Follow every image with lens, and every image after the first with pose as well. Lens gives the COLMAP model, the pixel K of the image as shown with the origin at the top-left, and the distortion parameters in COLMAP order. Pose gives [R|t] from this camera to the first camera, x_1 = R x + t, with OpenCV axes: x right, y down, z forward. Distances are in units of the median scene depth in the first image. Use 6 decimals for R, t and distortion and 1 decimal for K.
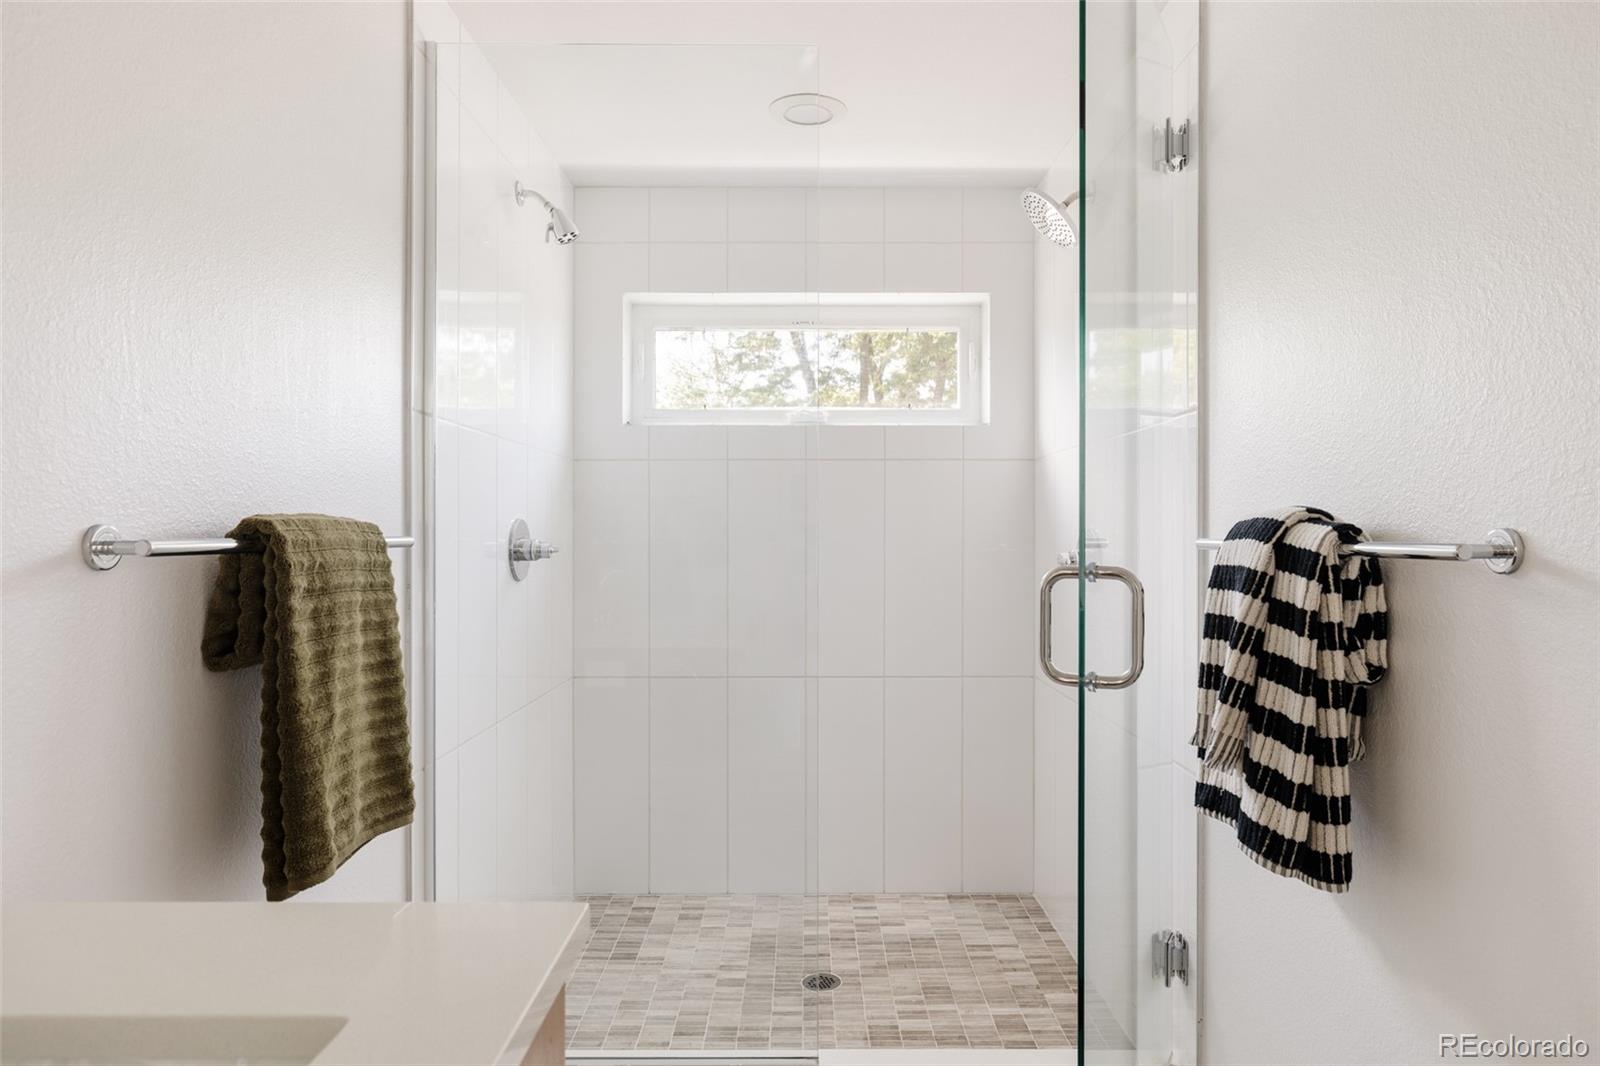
lens RADIAL K [[963.4, 0, 797.1], [0, 963.4, 537.7], [0, 0, 1]] dist [-0.004662, 0.000479]
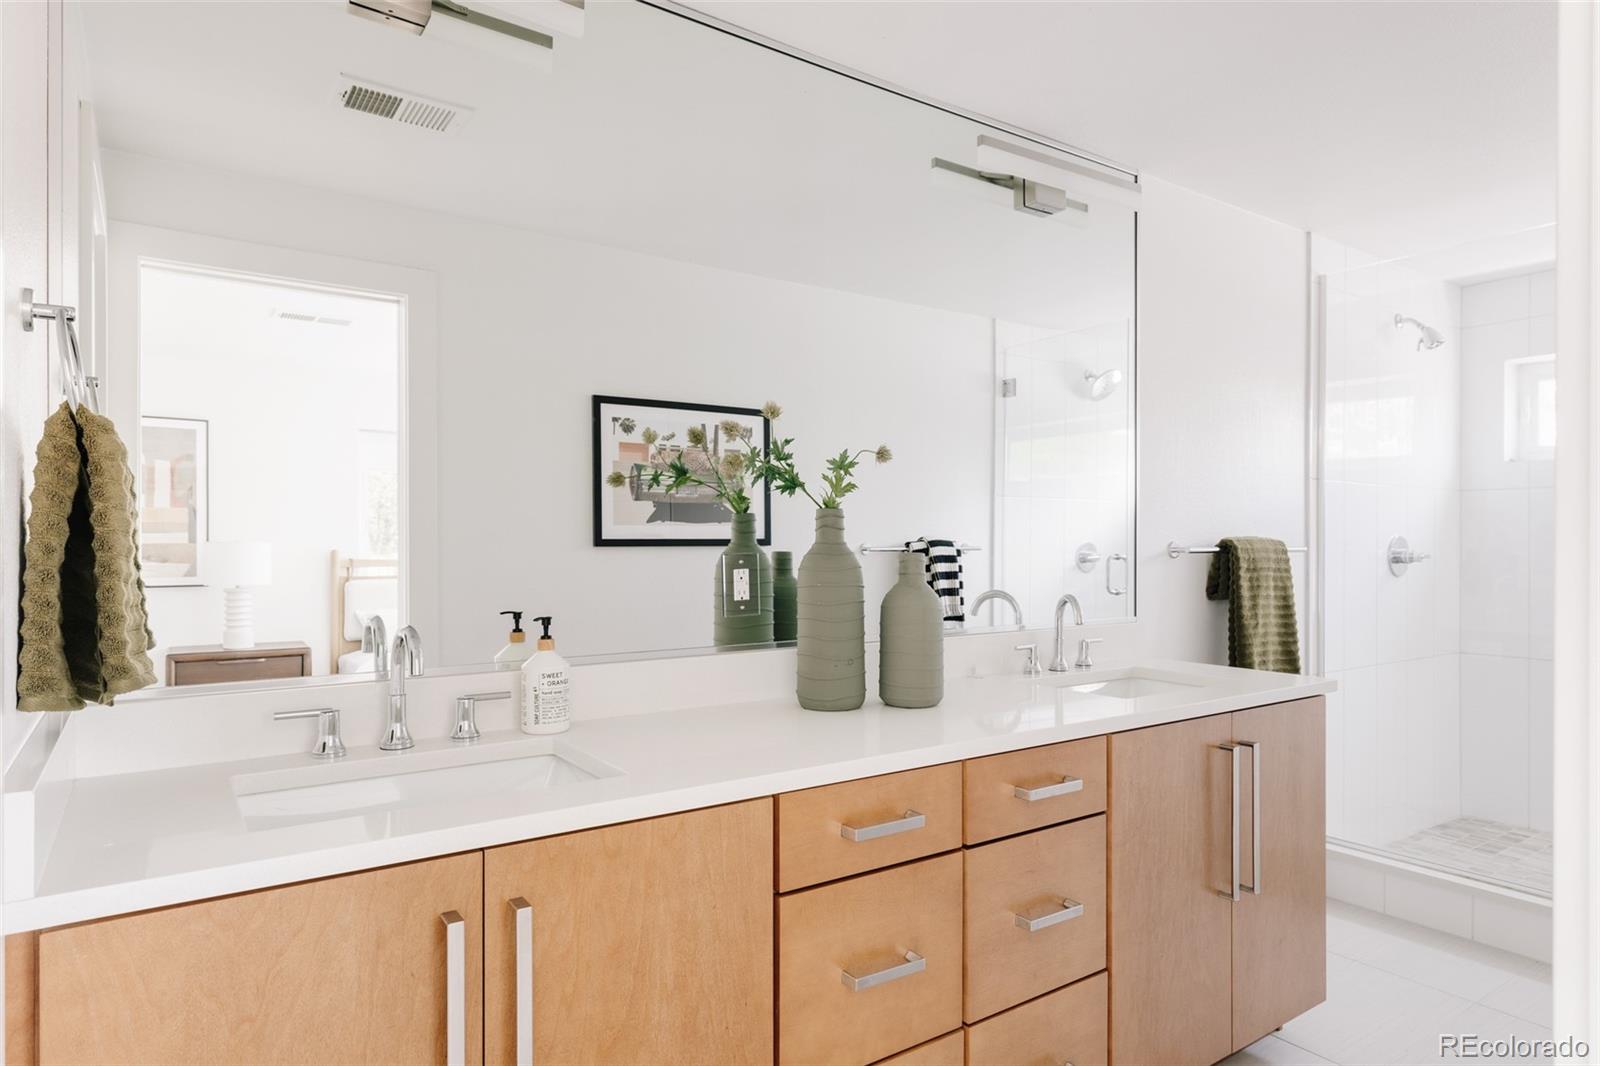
lens RADIAL K [[941.6, 0, 796.1], [0, 941.6, 543.7], [0, 0, 1]] dist [0.008970, -0.001412]
pose [[0.578854, -0.001682, -0.815429, 0.711164], [-0.004112, 0.999979, -0.004982, 0.007701], [0.815421, 0.006237, 0.578835, -1.199033]]
